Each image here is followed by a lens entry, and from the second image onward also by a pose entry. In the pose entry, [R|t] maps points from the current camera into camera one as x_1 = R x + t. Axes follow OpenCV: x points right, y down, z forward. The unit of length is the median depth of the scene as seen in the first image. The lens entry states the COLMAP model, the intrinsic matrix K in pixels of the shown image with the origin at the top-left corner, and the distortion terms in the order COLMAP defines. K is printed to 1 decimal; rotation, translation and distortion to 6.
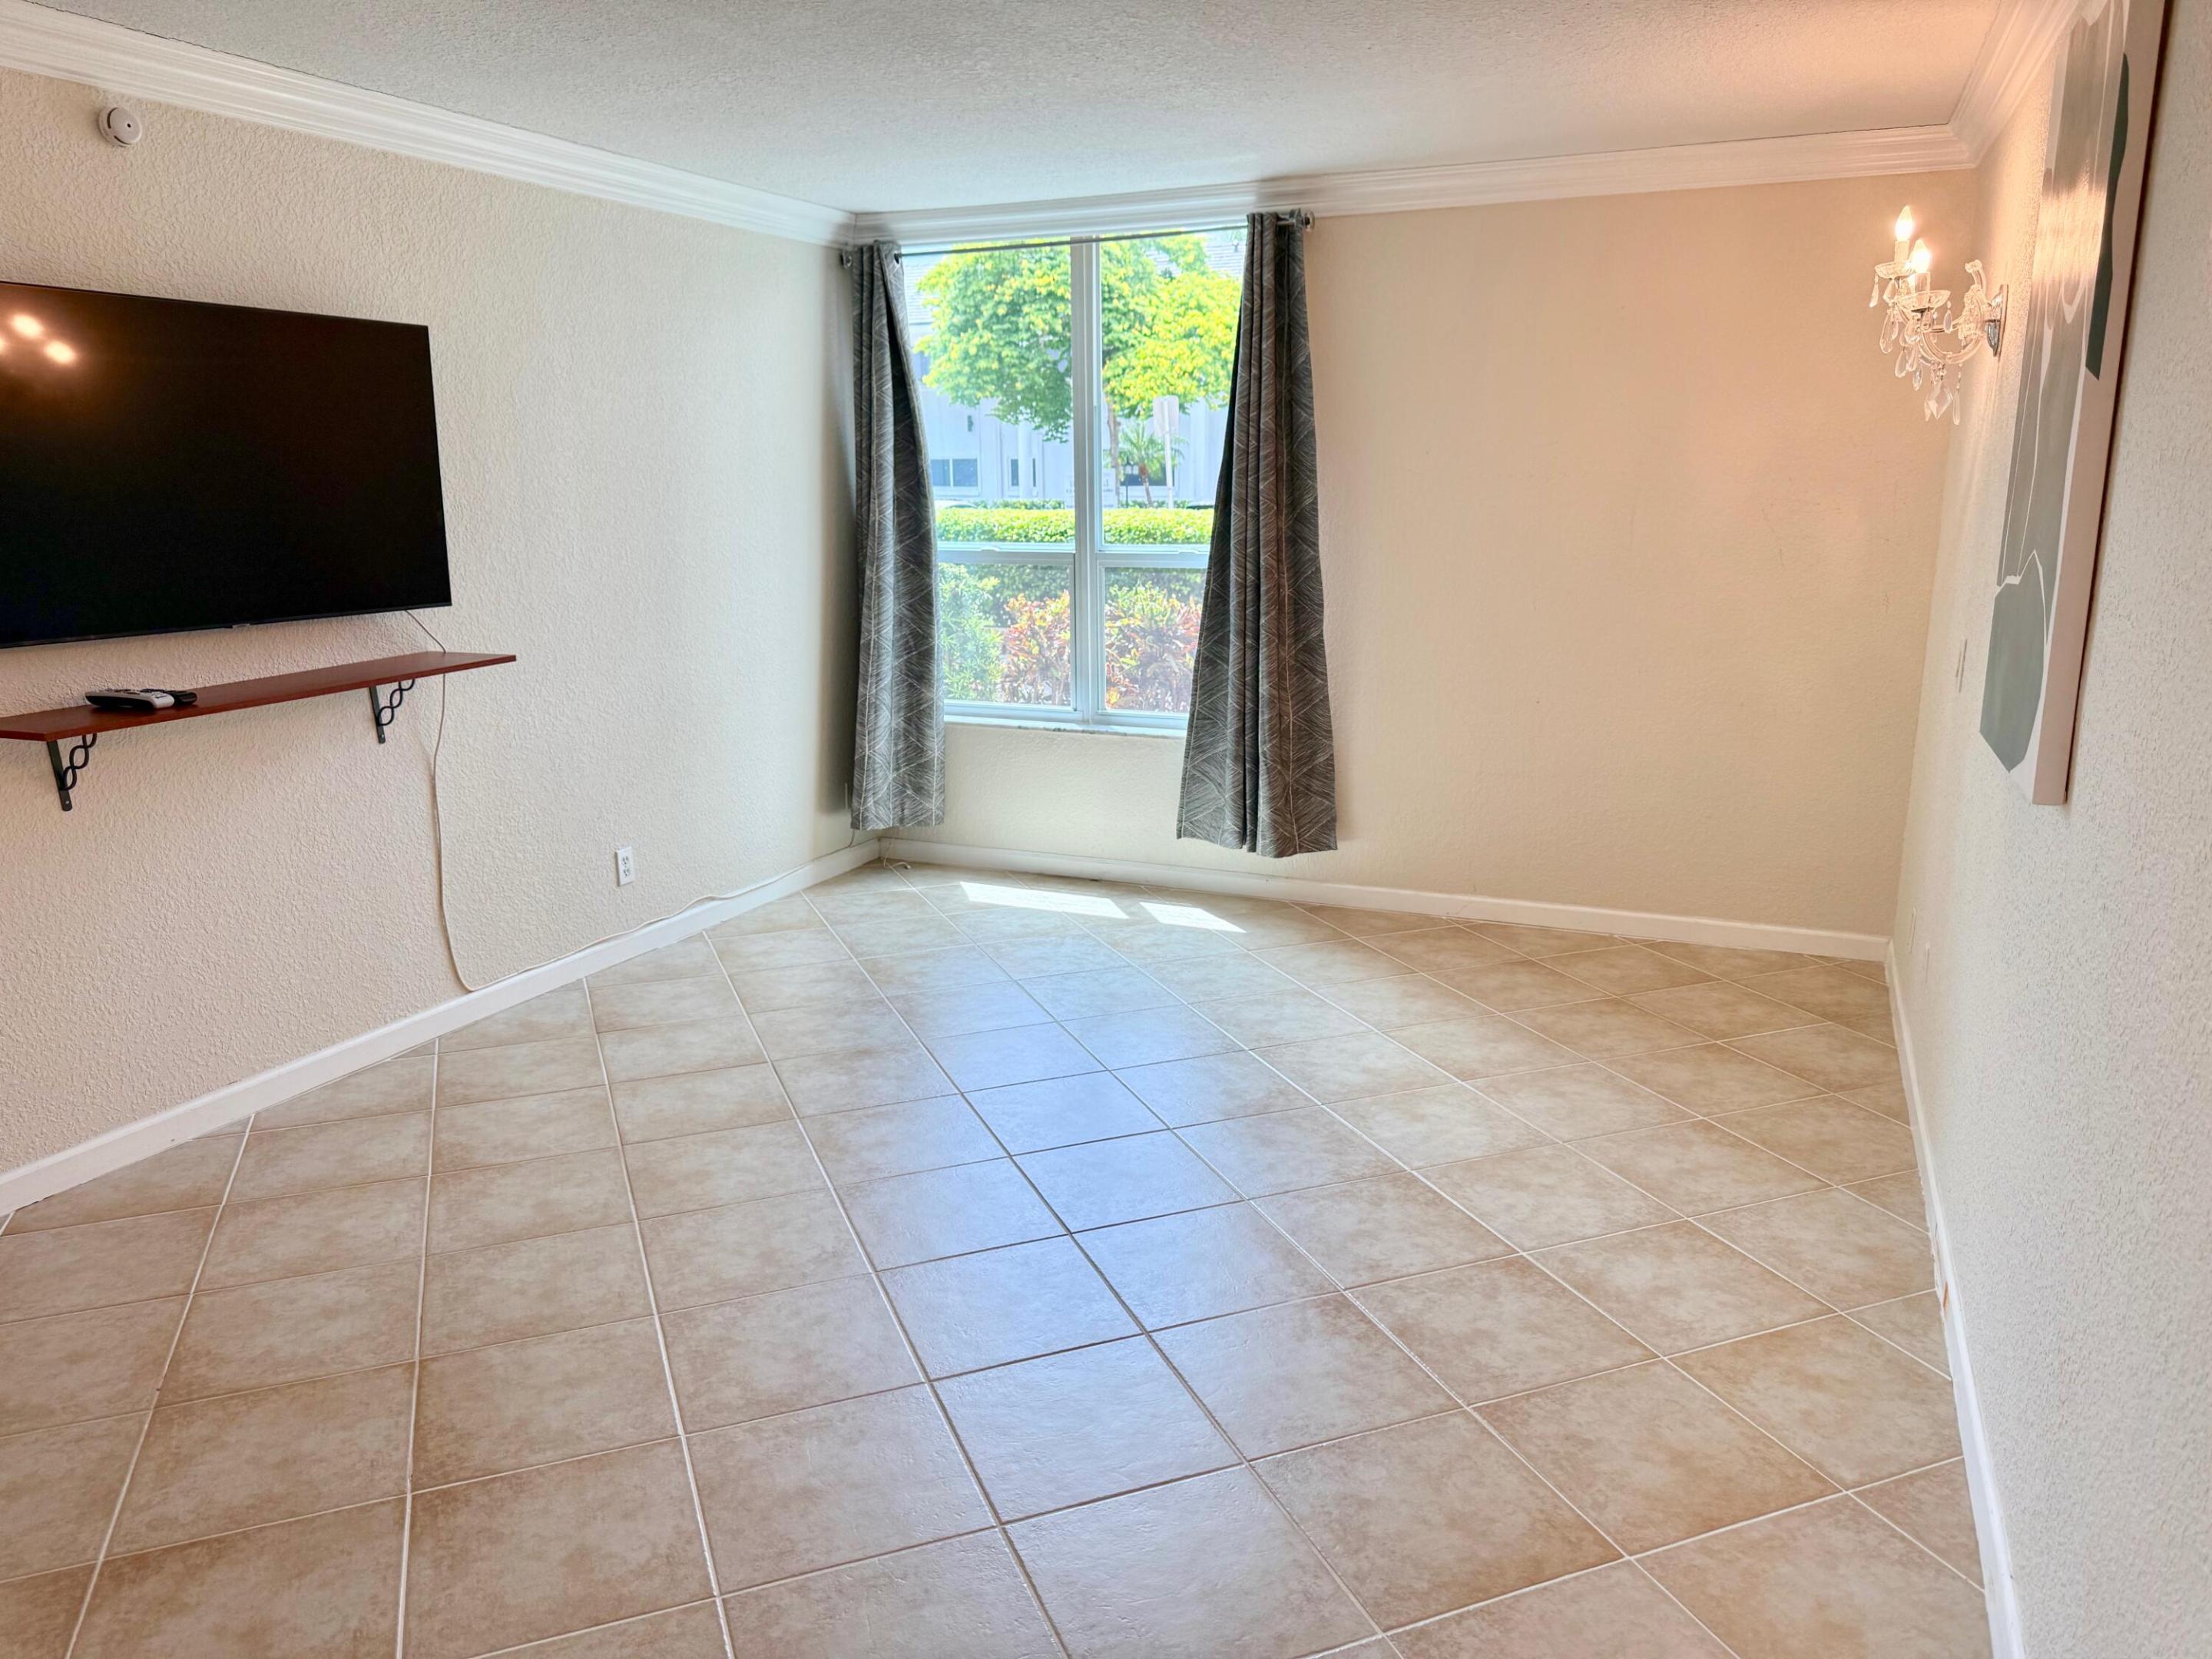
lens RADIAL K [[1551.0, 0, 1110.8], [0, 1551.0, 839.4], [0, 0, 1]] dist [0.131293, -0.215903]
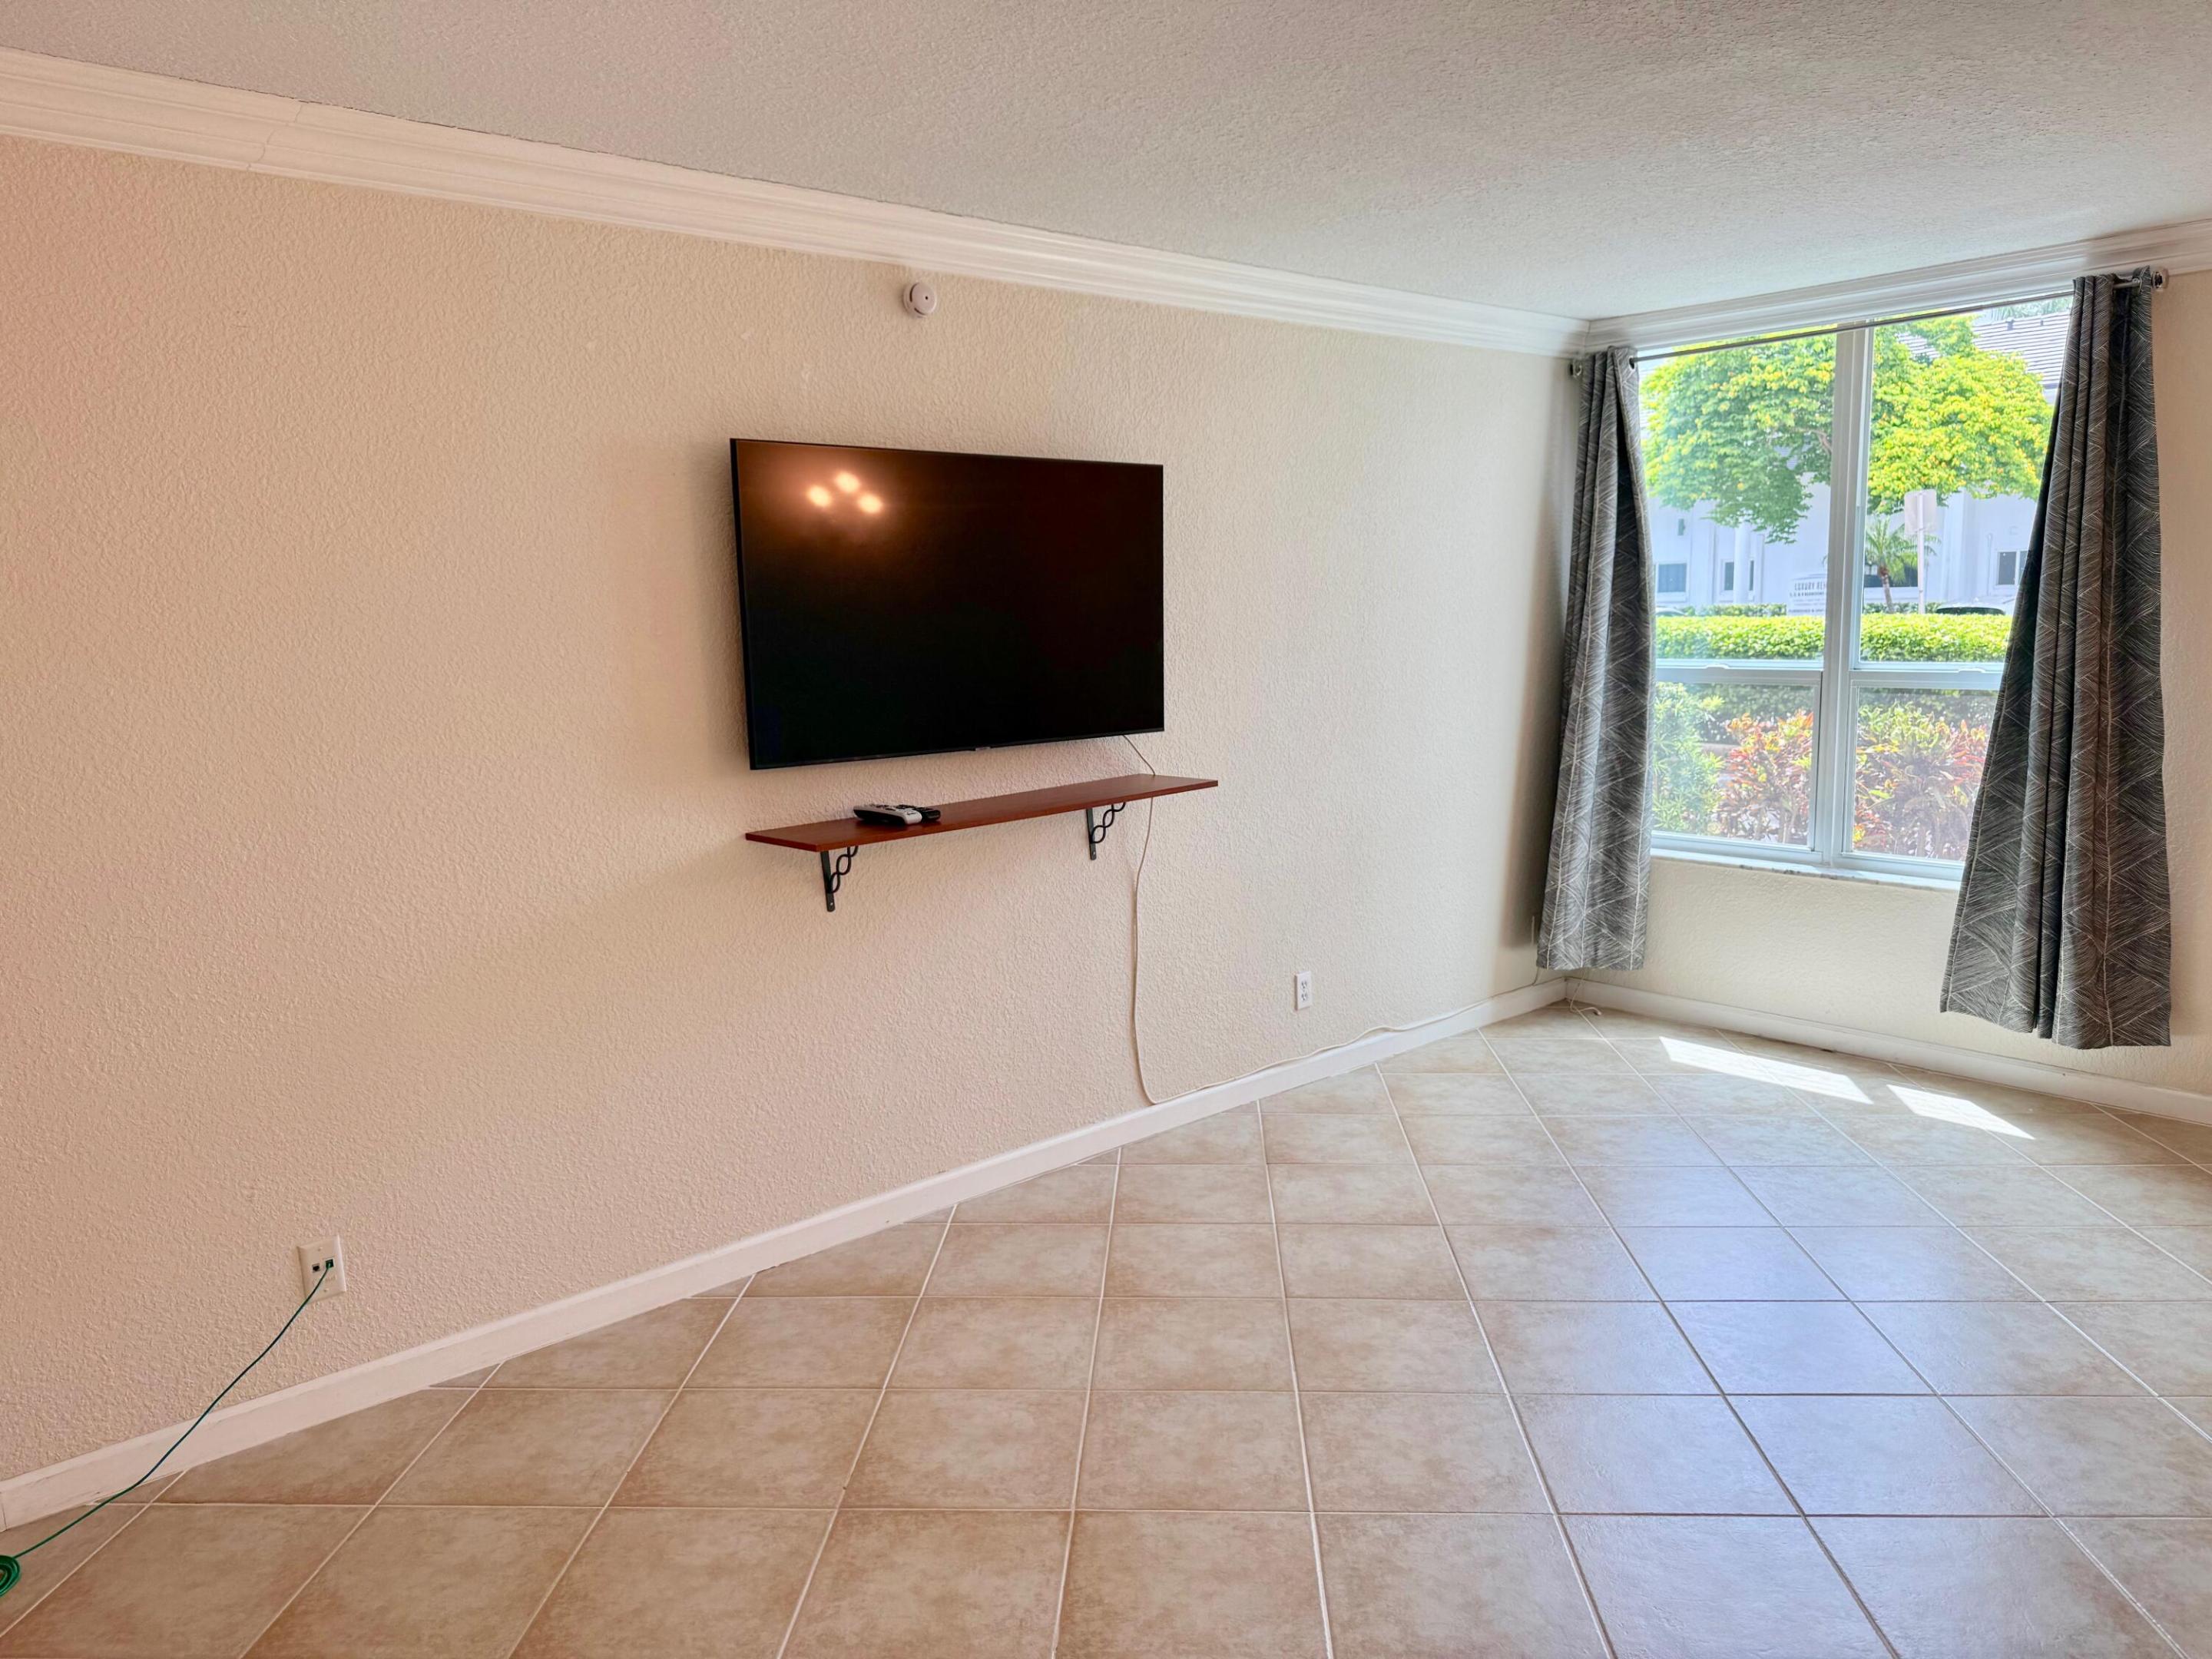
lens RADIAL K [[1562.9, 0, 1120.9], [0, 1562.9, 837.2], [0, 0, 1]] dist [0.081025, -0.110110]
pose [[0.912702, 0.047074, -0.405906, -0.020719], [-0.075262, 0.995714, -0.053754, -0.017359], [0.401636, 0.079611, 0.912333, 0.050882]]
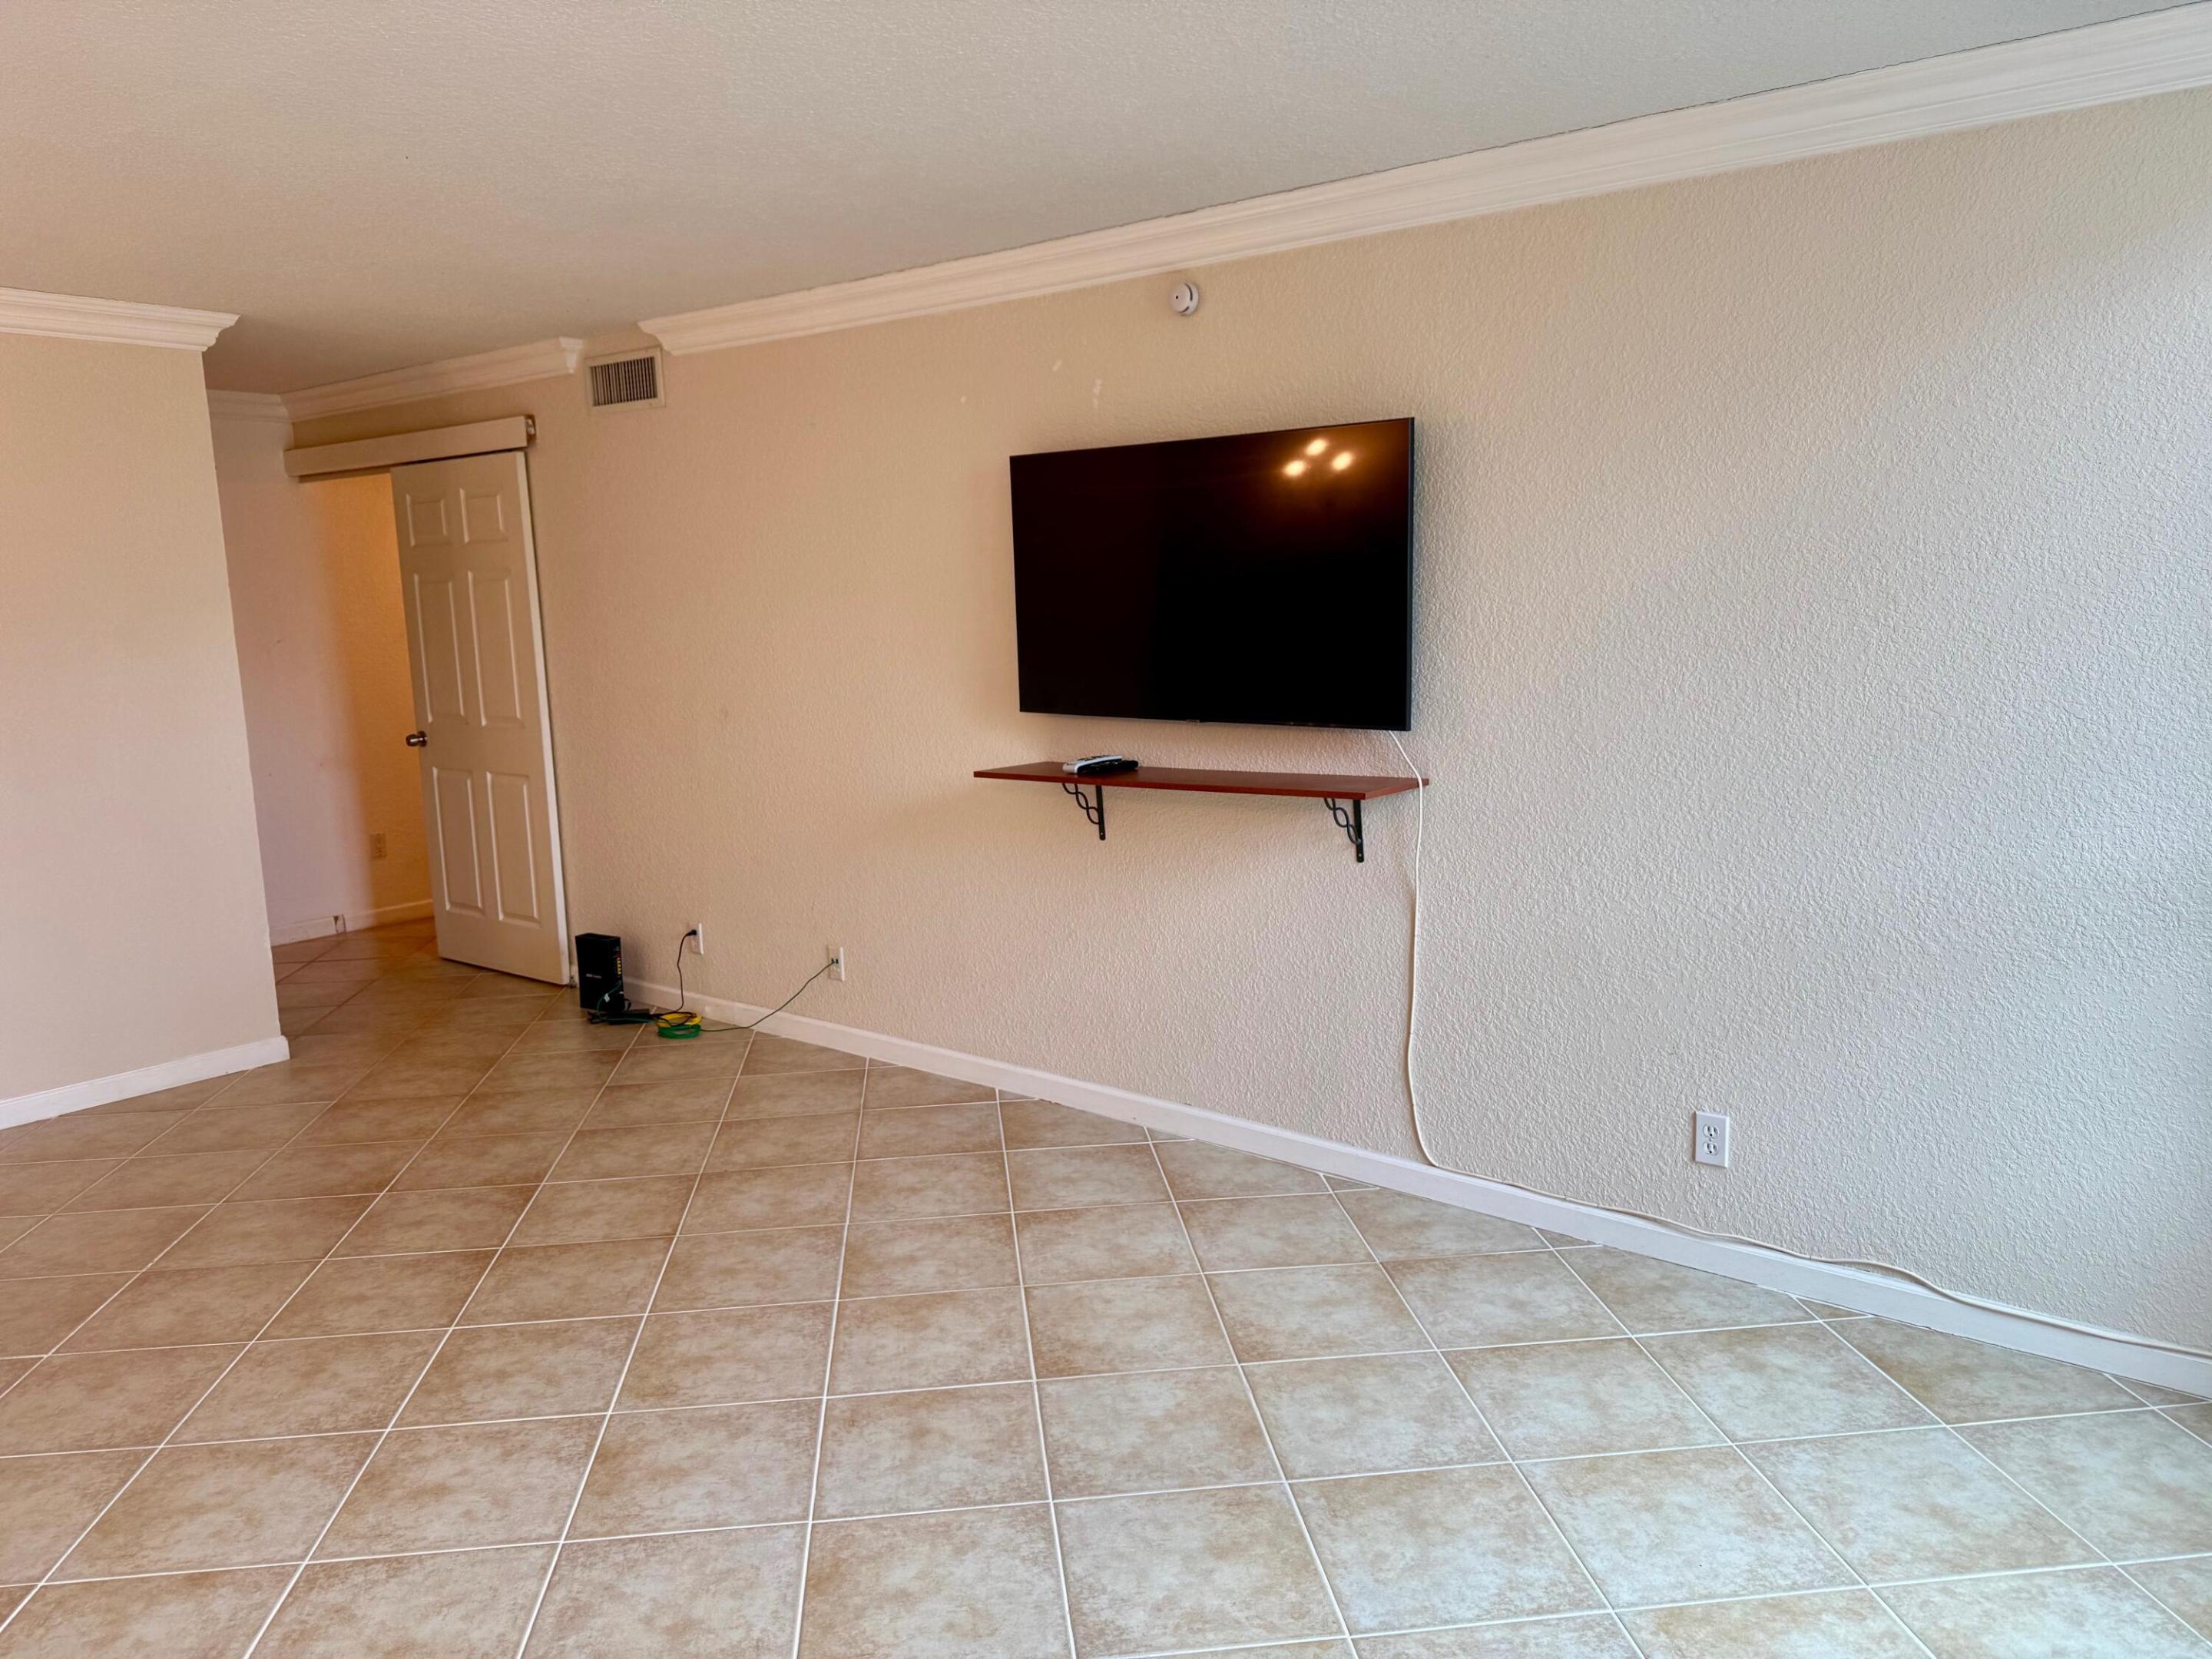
lens RADIAL K [[1574.9, 0, 1116.9], [0, 1574.9, 834.4], [0, 0, 1]] dist [0.081084, -0.117621]
pose [[-0.259272, 0.171522, -0.950451, 0.398853], [-0.195989, 0.954284, 0.225678, -0.217558], [0.945709, 0.244790, -0.213803, 0.872222]]
